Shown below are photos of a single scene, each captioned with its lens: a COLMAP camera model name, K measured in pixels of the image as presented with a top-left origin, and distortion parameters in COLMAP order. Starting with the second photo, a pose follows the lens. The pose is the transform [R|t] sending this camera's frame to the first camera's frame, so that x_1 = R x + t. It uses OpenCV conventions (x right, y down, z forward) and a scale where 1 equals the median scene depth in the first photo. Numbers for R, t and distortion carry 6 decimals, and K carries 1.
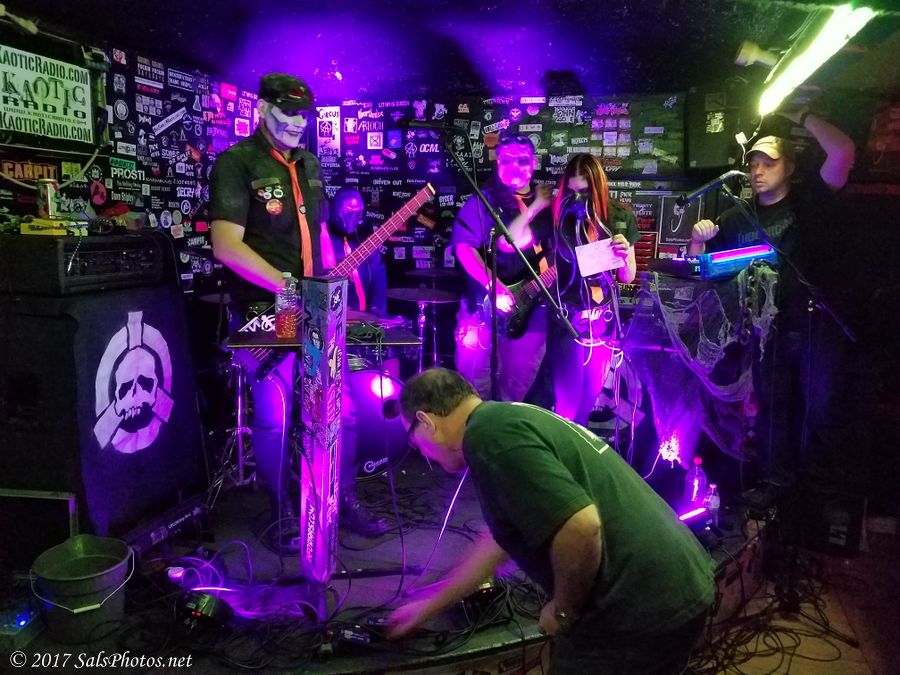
lens RADIAL K [[703.6, 0, 438.6], [0, 703.6, 347.4], [0, 0, 1]] dist [-0.009829, 0.001293]
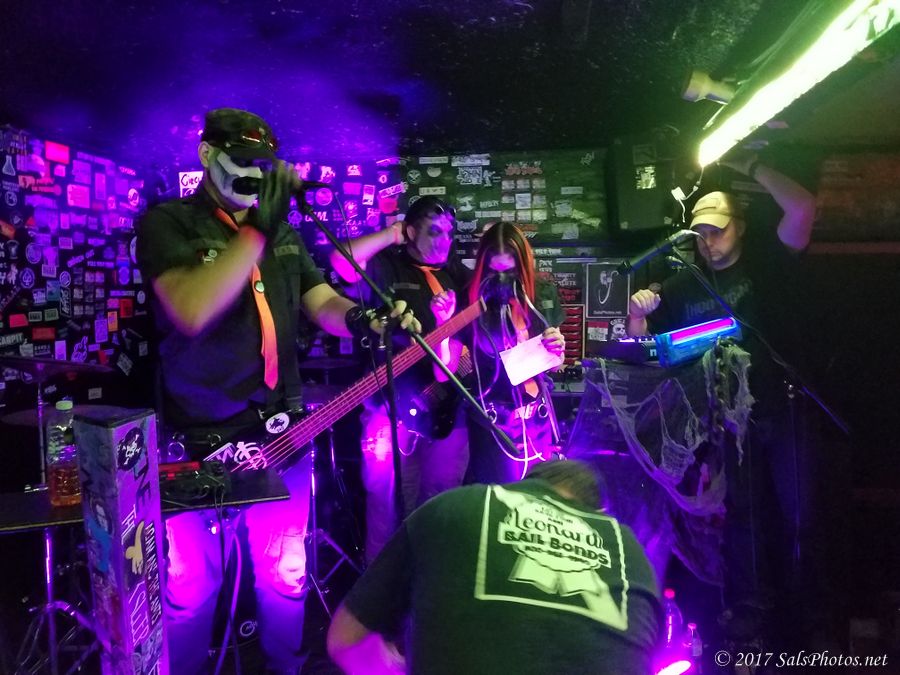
lens RADIAL K [[703.6, 0, 444.4], [0, 703.6, 340.4], [0, 0, 1]] dist [-0.009829, 0.001293]
pose [[0.989619, -0.045203, 0.136425, 0.023938], [0.059874, 0.992623, -0.105424, -0.047536], [-0.130653, 0.112498, 0.985025, 0.211490]]
